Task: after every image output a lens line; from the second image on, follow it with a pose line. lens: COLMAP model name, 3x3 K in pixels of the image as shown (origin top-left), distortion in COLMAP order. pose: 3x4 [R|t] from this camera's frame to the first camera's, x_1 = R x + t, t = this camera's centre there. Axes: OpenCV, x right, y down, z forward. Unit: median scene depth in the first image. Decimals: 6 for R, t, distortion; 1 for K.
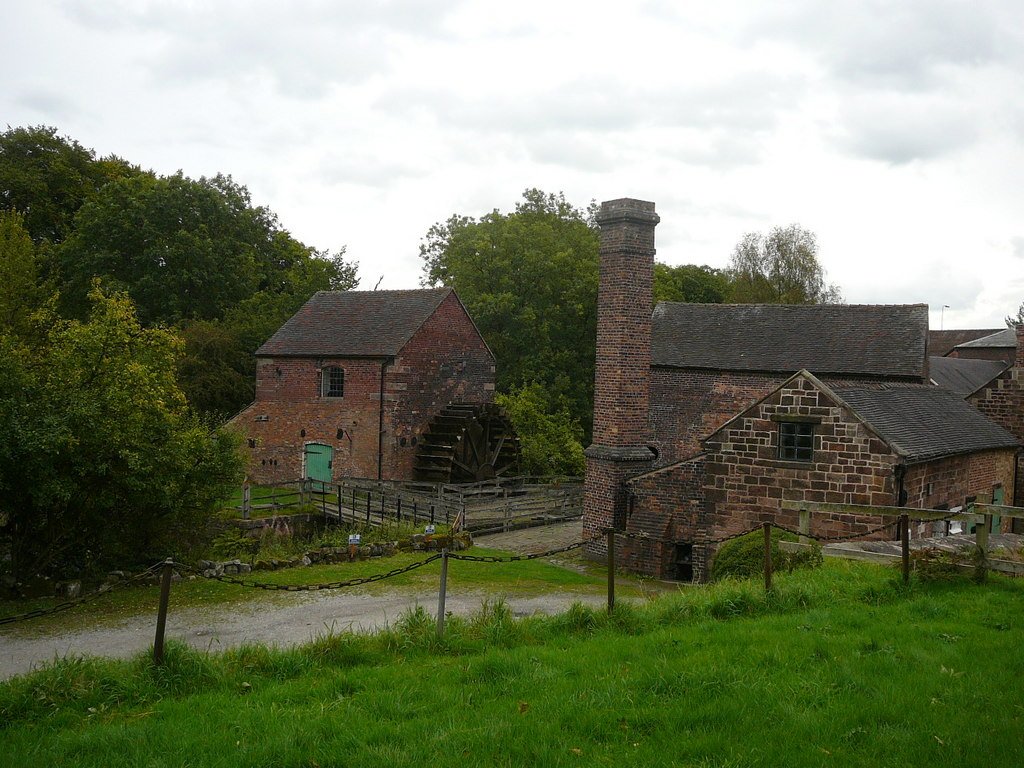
lens RADIAL K [[1089.8, 0, 512.5], [0, 1089.8, 379.2], [0, 0, 1]] dist [-0.081690, 0.000000]
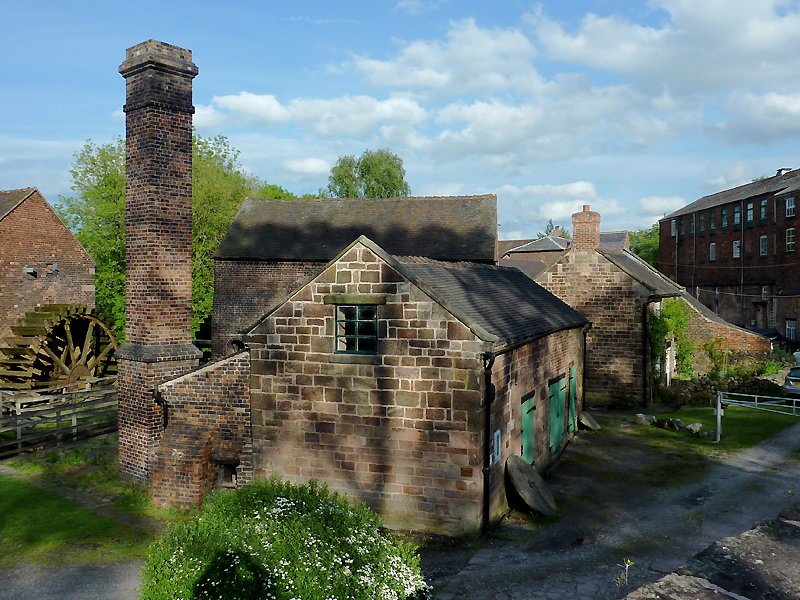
lens RADIAL K [[739.8, 0, 400.6], [0, 739.8, 301.8], [0, 0, 1]] dist [0.001550, -0.003871]
pose [[0.965944, -0.038697, 0.255843, 0.154327], [0.034478, 0.999186, 0.020960, 0.027627], [-0.256445, -0.011425, 0.966491, 0.469306]]
